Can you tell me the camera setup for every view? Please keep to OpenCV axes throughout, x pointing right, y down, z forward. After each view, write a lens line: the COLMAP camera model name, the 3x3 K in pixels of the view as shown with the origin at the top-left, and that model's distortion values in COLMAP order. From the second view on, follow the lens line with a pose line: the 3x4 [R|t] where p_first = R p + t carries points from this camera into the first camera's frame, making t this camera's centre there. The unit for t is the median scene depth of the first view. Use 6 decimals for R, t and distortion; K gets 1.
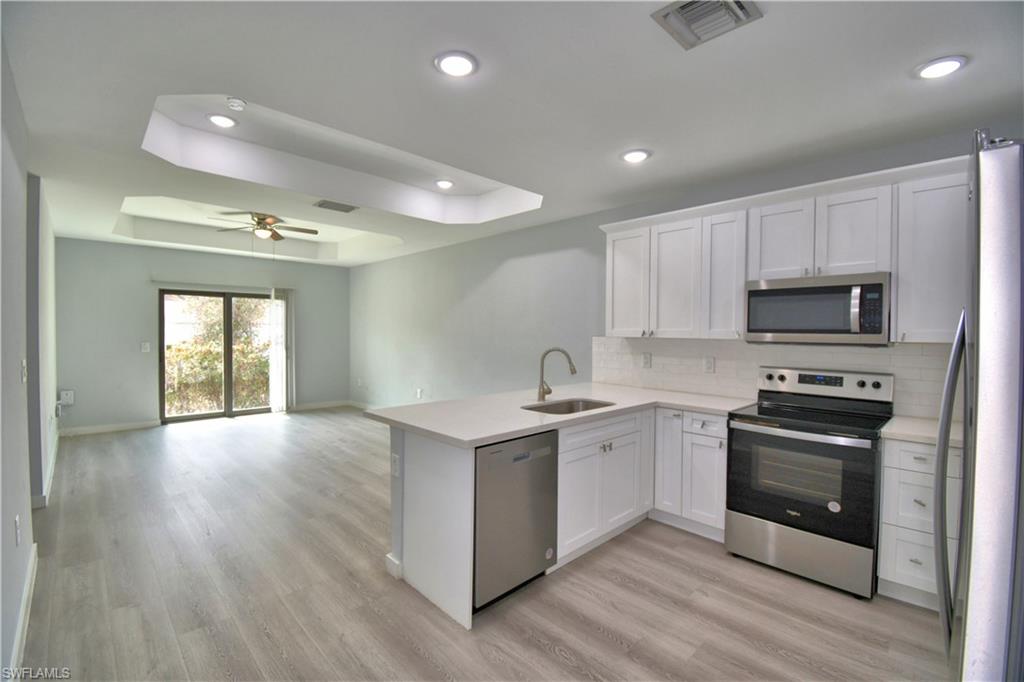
lens RADIAL K [[444.6, 0, 508.1], [0, 444.6, 339.1], [0, 0, 1]] dist [0.024172, -0.027767]
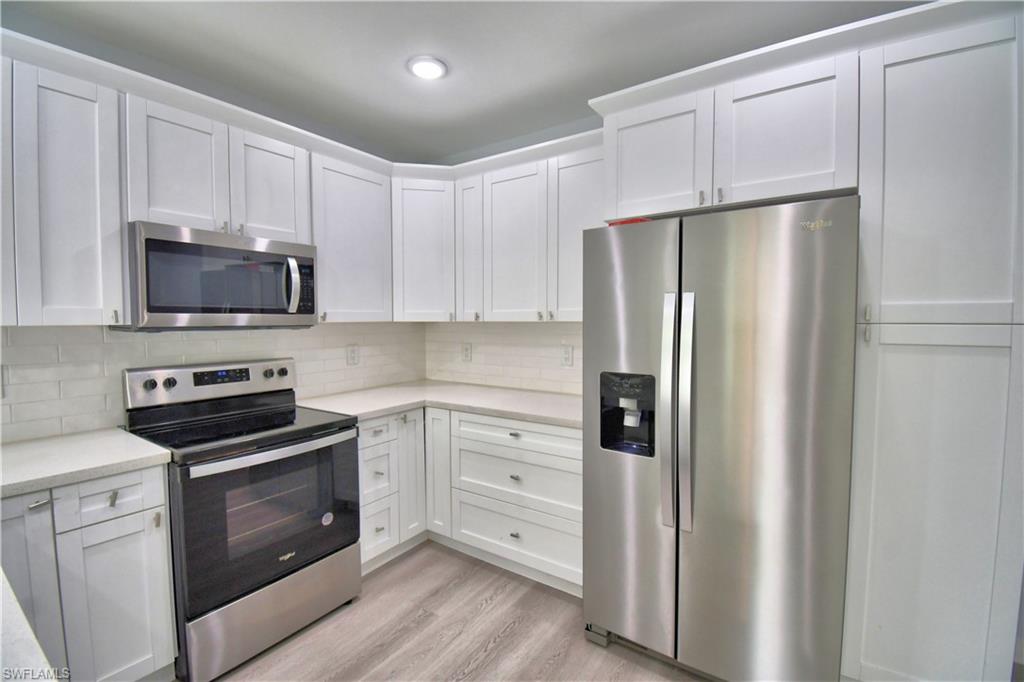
lens RADIAL K [[448.1, 0, 507.8], [0, 448.1, 341.1], [0, 0, 1]] dist [0.023616, -0.026150]
pose [[-0.187459, -0.056226, 0.980662, -0.114839], [0.018614, 0.997978, 0.060777, -0.004131], [-0.982096, 0.029648, -0.186033, 0.623326]]
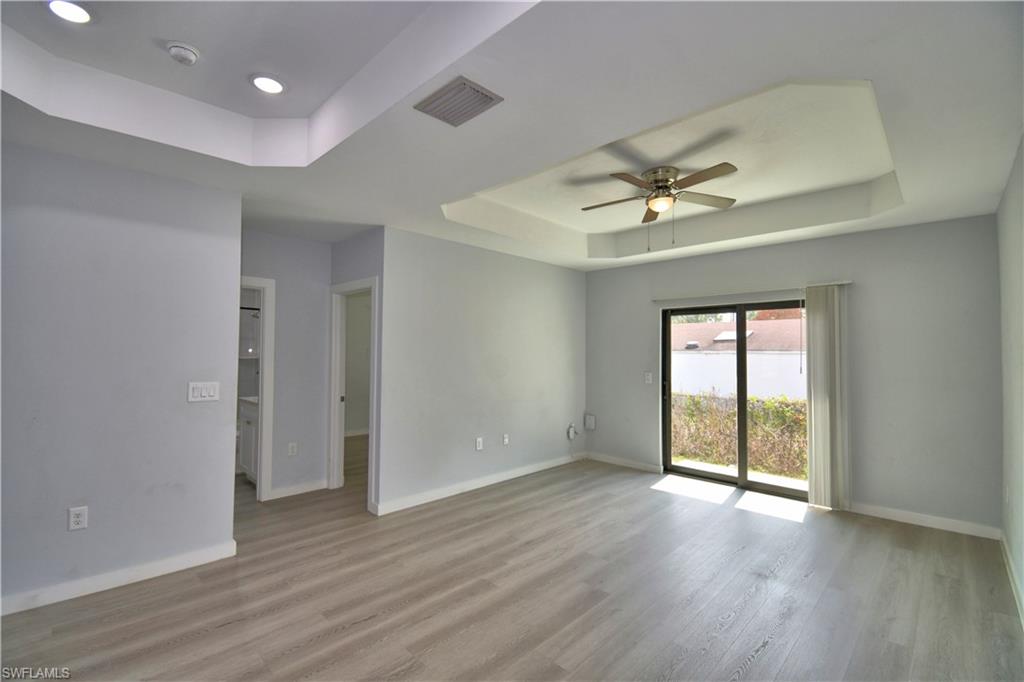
lens RADIAL K [[448.1, 0, 507.8], [0, 448.1, 341.1], [0, 0, 1]] dist [0.023616, -0.026150]
pose [[0.033555, -0.031940, -0.998926, 0.121875], [-0.025892, 0.999126, -0.032816, -0.035871], [0.999101, 0.026966, 0.032698, 1.395849]]
